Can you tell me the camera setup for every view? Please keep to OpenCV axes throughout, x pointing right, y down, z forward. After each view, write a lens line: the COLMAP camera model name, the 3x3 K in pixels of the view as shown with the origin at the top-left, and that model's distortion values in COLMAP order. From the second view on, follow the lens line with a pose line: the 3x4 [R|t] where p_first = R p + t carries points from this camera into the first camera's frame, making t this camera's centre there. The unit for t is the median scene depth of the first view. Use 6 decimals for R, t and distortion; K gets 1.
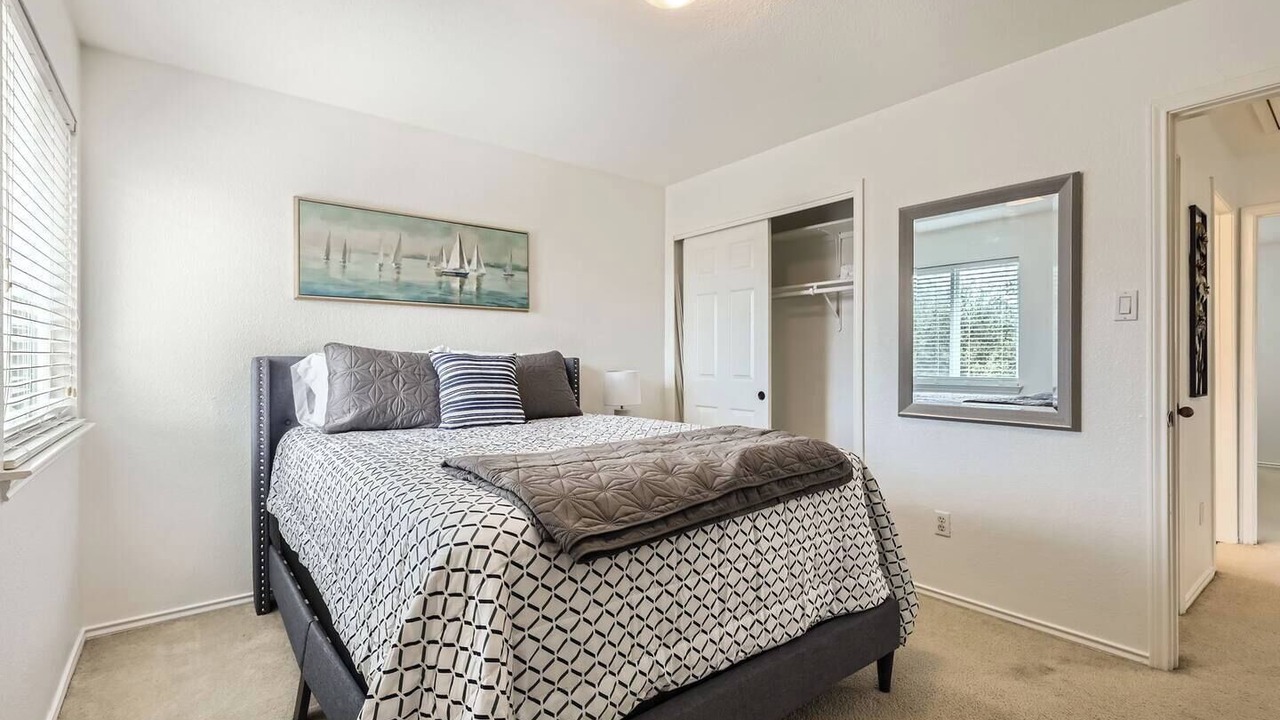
lens RADIAL K [[581.1, 0, 636.7], [0, 581.1, 360.8], [0, 0, 1]] dist [0.011314, -0.002120]
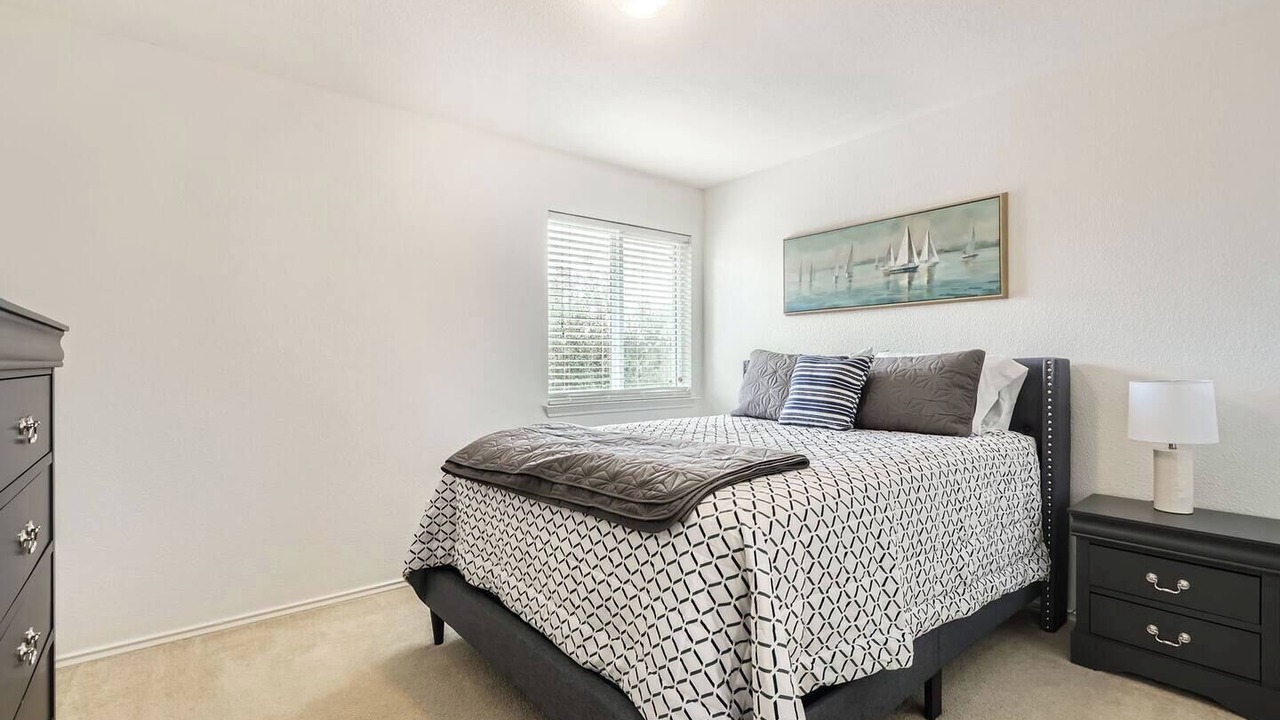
lens RADIAL K [[581.1, 0, 635.0], [0, 581.1, 359.9], [0, 0, 1]] dist [0.011314, -0.002120]
pose [[-0.001075, -0.007053, -0.999975, 0.640038], [0.000910, 0.999975, -0.007054, 0.001198], [0.999999, -0.000917, -0.001069, 0.583642]]
